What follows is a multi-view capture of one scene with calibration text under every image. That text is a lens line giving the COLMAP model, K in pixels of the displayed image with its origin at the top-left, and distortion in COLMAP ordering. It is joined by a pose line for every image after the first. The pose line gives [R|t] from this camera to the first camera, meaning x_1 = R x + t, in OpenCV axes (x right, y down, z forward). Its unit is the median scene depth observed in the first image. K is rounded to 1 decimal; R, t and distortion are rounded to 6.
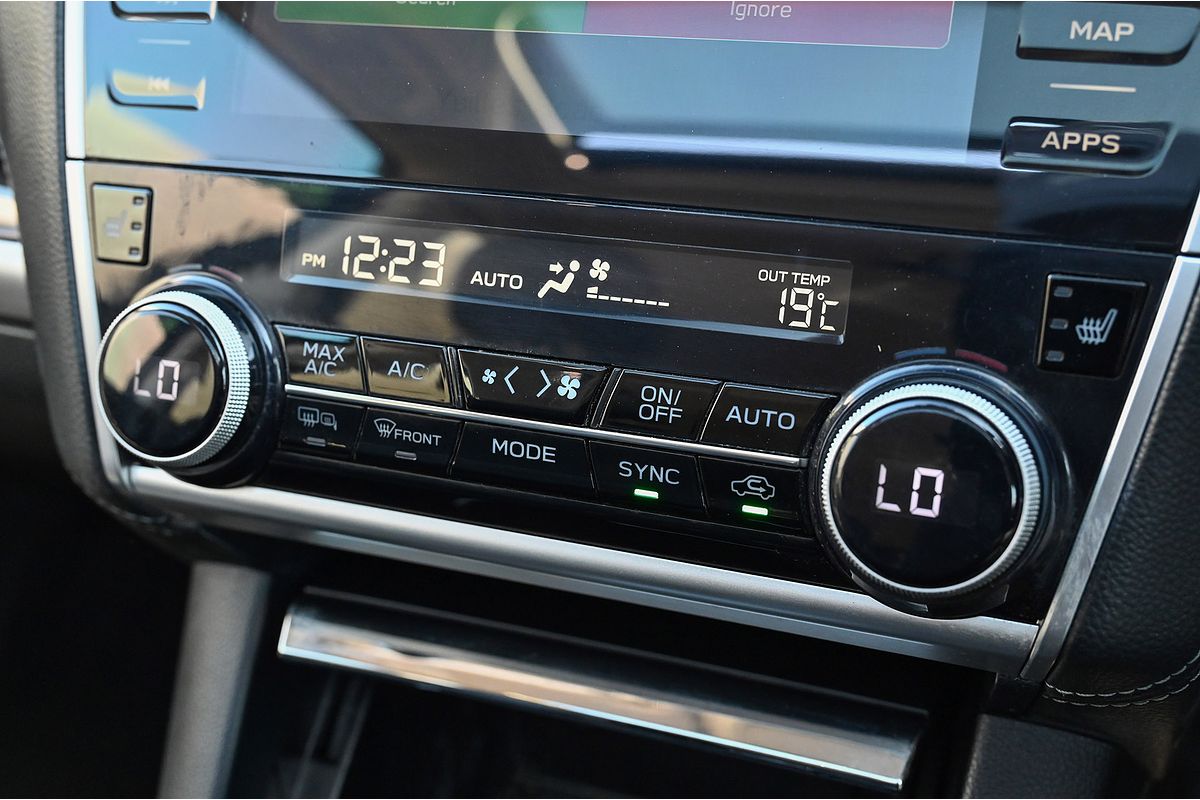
lens RADIAL K [[1507.8, 0, 605.7], [0, 1507.8, 400.5], [0, 0, 1]] dist [-0.018144, 0.000000]
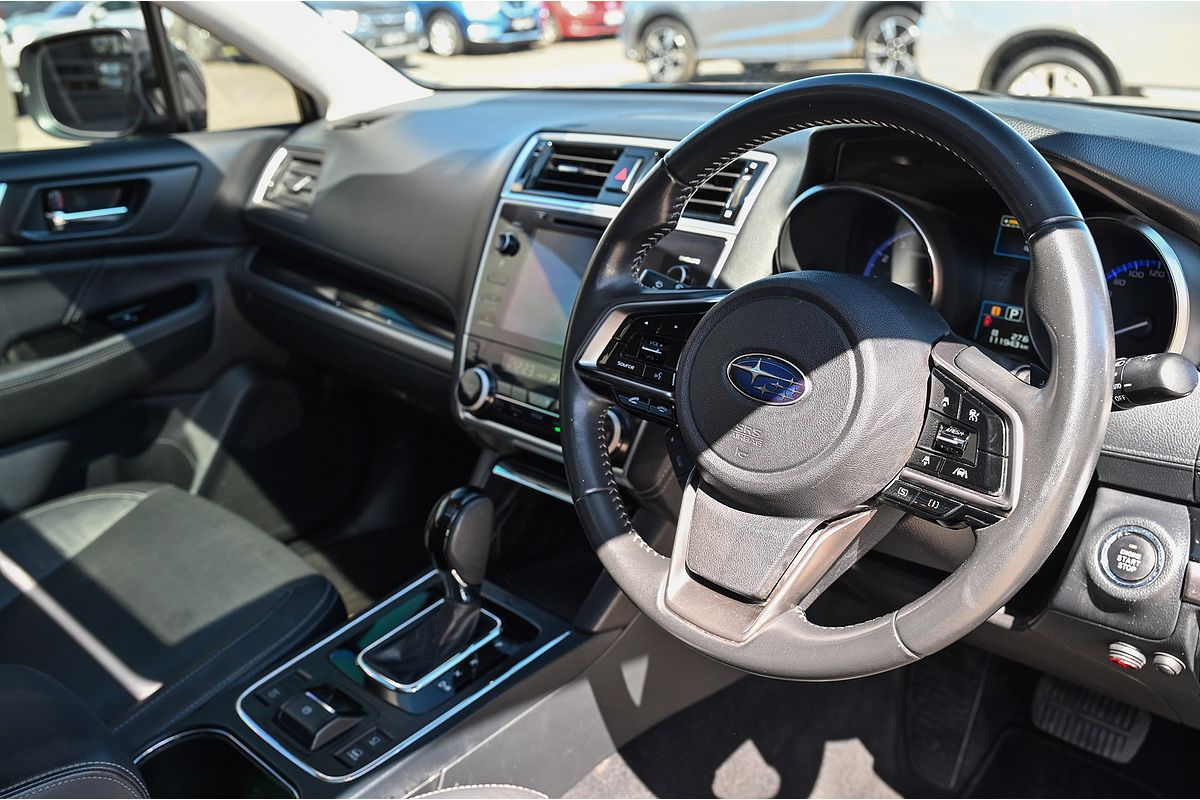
lens RADIAL K [[1153.5, 0, 602.9], [0, 1153.5, 403.3], [0, 0, 1]] dist [0.022639, 0.000000]
pose [[0.923314, 0.172230, -0.343262, 1.166997], [-0.213034, 0.973372, -0.084639, 0.222561], [0.319544, 0.151275, 0.935418, -1.885031]]
